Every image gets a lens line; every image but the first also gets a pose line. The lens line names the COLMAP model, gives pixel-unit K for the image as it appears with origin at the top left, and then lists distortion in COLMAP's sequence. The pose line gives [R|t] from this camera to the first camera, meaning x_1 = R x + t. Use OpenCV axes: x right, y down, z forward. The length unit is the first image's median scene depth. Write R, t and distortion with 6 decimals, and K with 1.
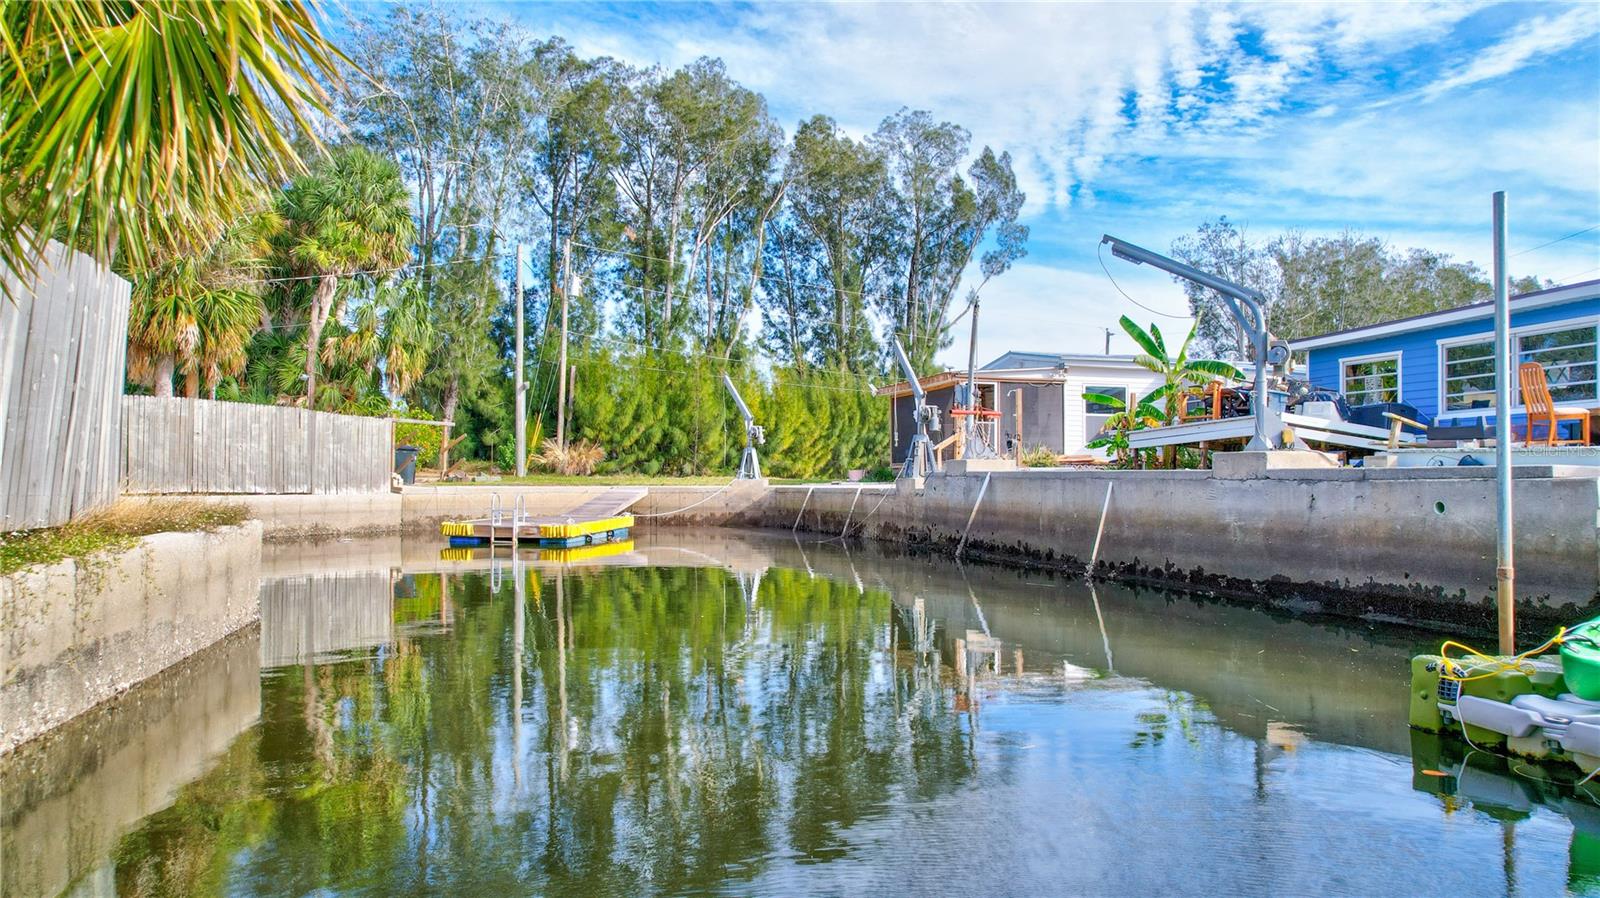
lens RADIAL K [[1017.1, 0, 806.3], [0, 1017.1, 450.1], [0, 0, 1]] dist [-0.072812, 0.061217]
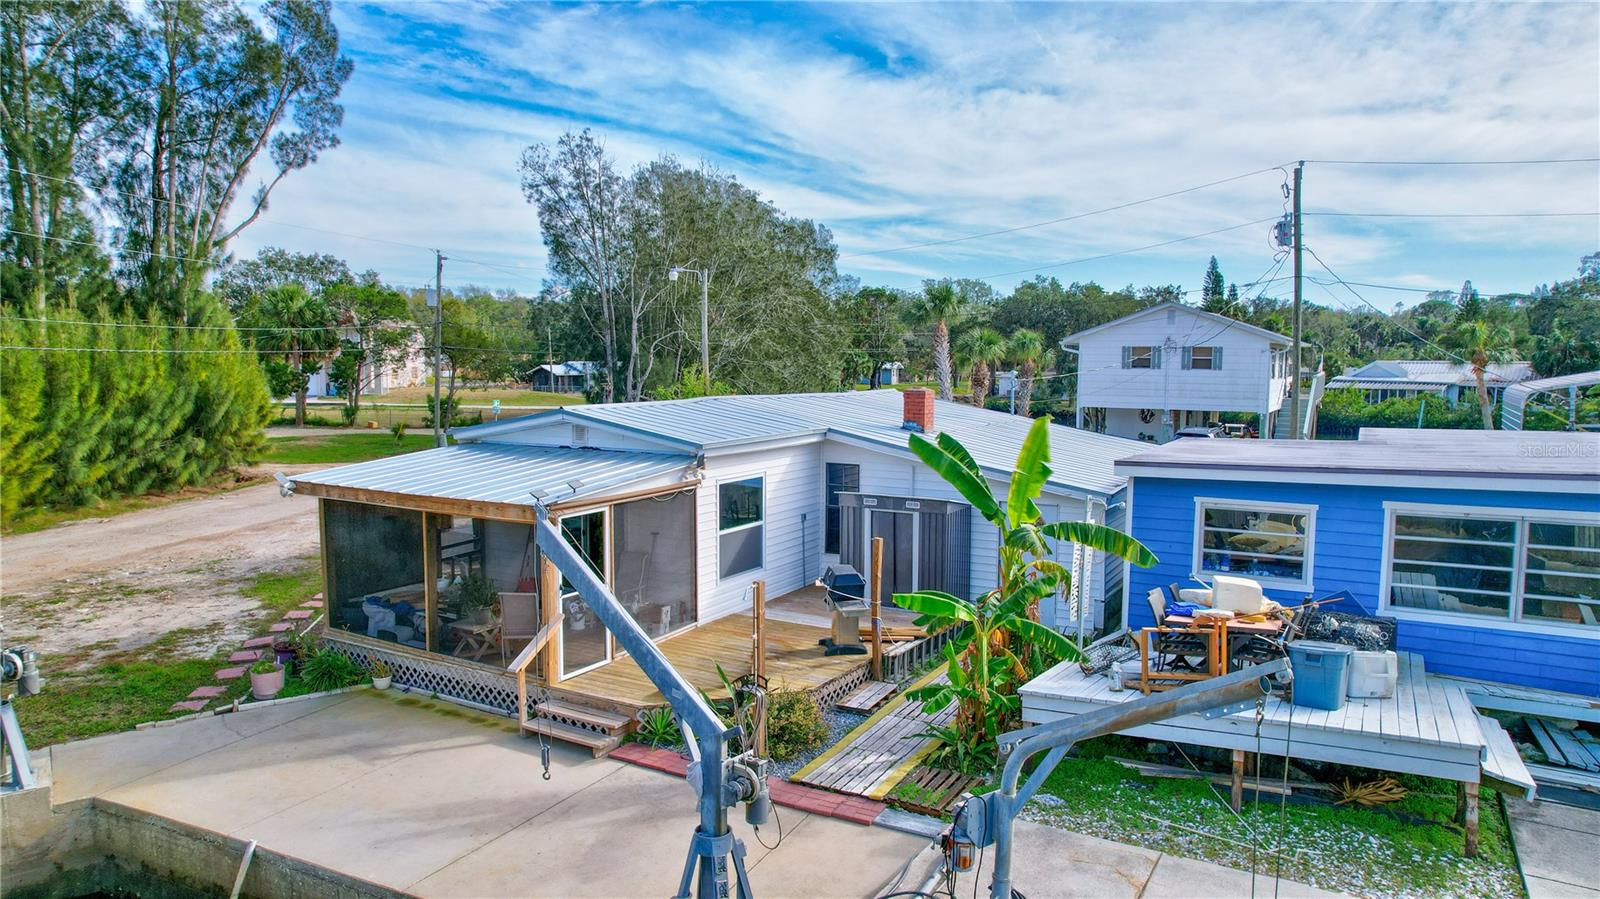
lens RADIAL K [[1027.6, 0, 805.4], [0, 1027.6, 447.9], [0, 0, 1]] dist [-0.073021, 0.061068]
pose [[0.724731, -0.060966, 0.686329, -0.049907], [-0.027753, 0.992687, 0.117486, -0.072129], [-0.688473, -0.104193, 0.717739, 0.232389]]
